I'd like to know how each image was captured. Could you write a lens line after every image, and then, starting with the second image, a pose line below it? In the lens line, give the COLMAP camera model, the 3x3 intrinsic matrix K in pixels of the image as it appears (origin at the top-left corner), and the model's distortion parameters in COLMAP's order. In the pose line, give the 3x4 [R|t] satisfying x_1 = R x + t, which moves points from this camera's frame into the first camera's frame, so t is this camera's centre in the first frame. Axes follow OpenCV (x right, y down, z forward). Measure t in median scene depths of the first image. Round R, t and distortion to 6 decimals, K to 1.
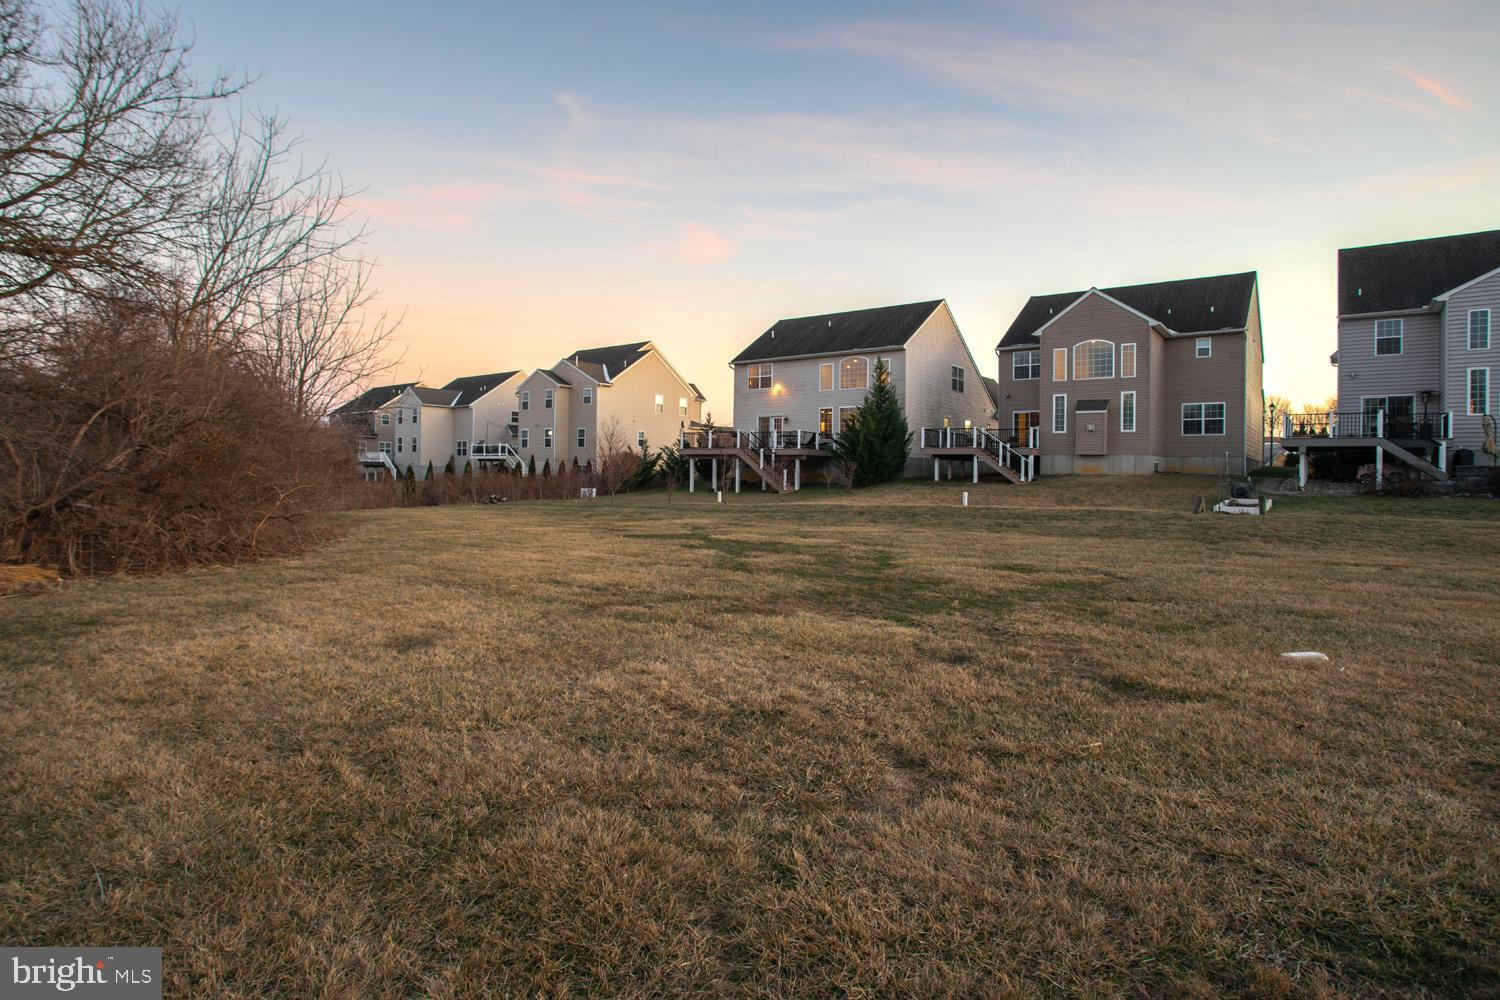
lens RADIAL K [[754.5, 0, 786.4], [0, 754.5, 510.4], [0, 0, 1]] dist [-0.066488, 0.034848]
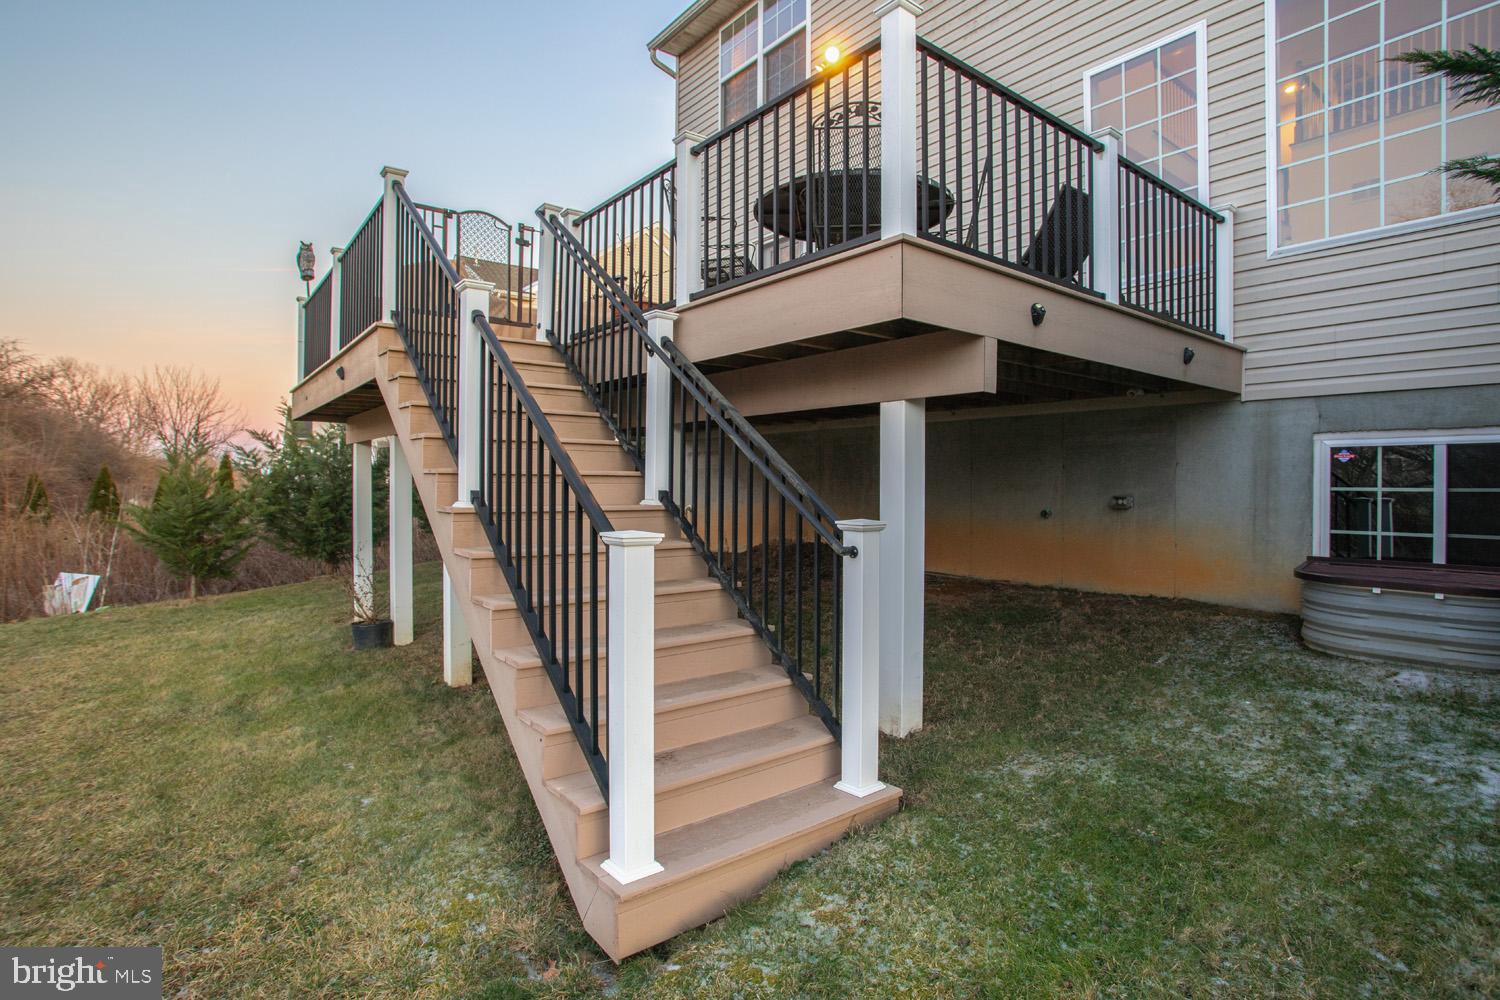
lens RADIAL K [[754.5, 0, 786.4], [0, 754.5, 510.4], [0, 0, 1]] dist [-0.066488, 0.034848]
pose [[0.972912, -0.001846, -0.231167, 0.021100], [0.000057, 0.999970, -0.007748, -0.050575], [0.231175, 0.007525, 0.972883, 0.850277]]
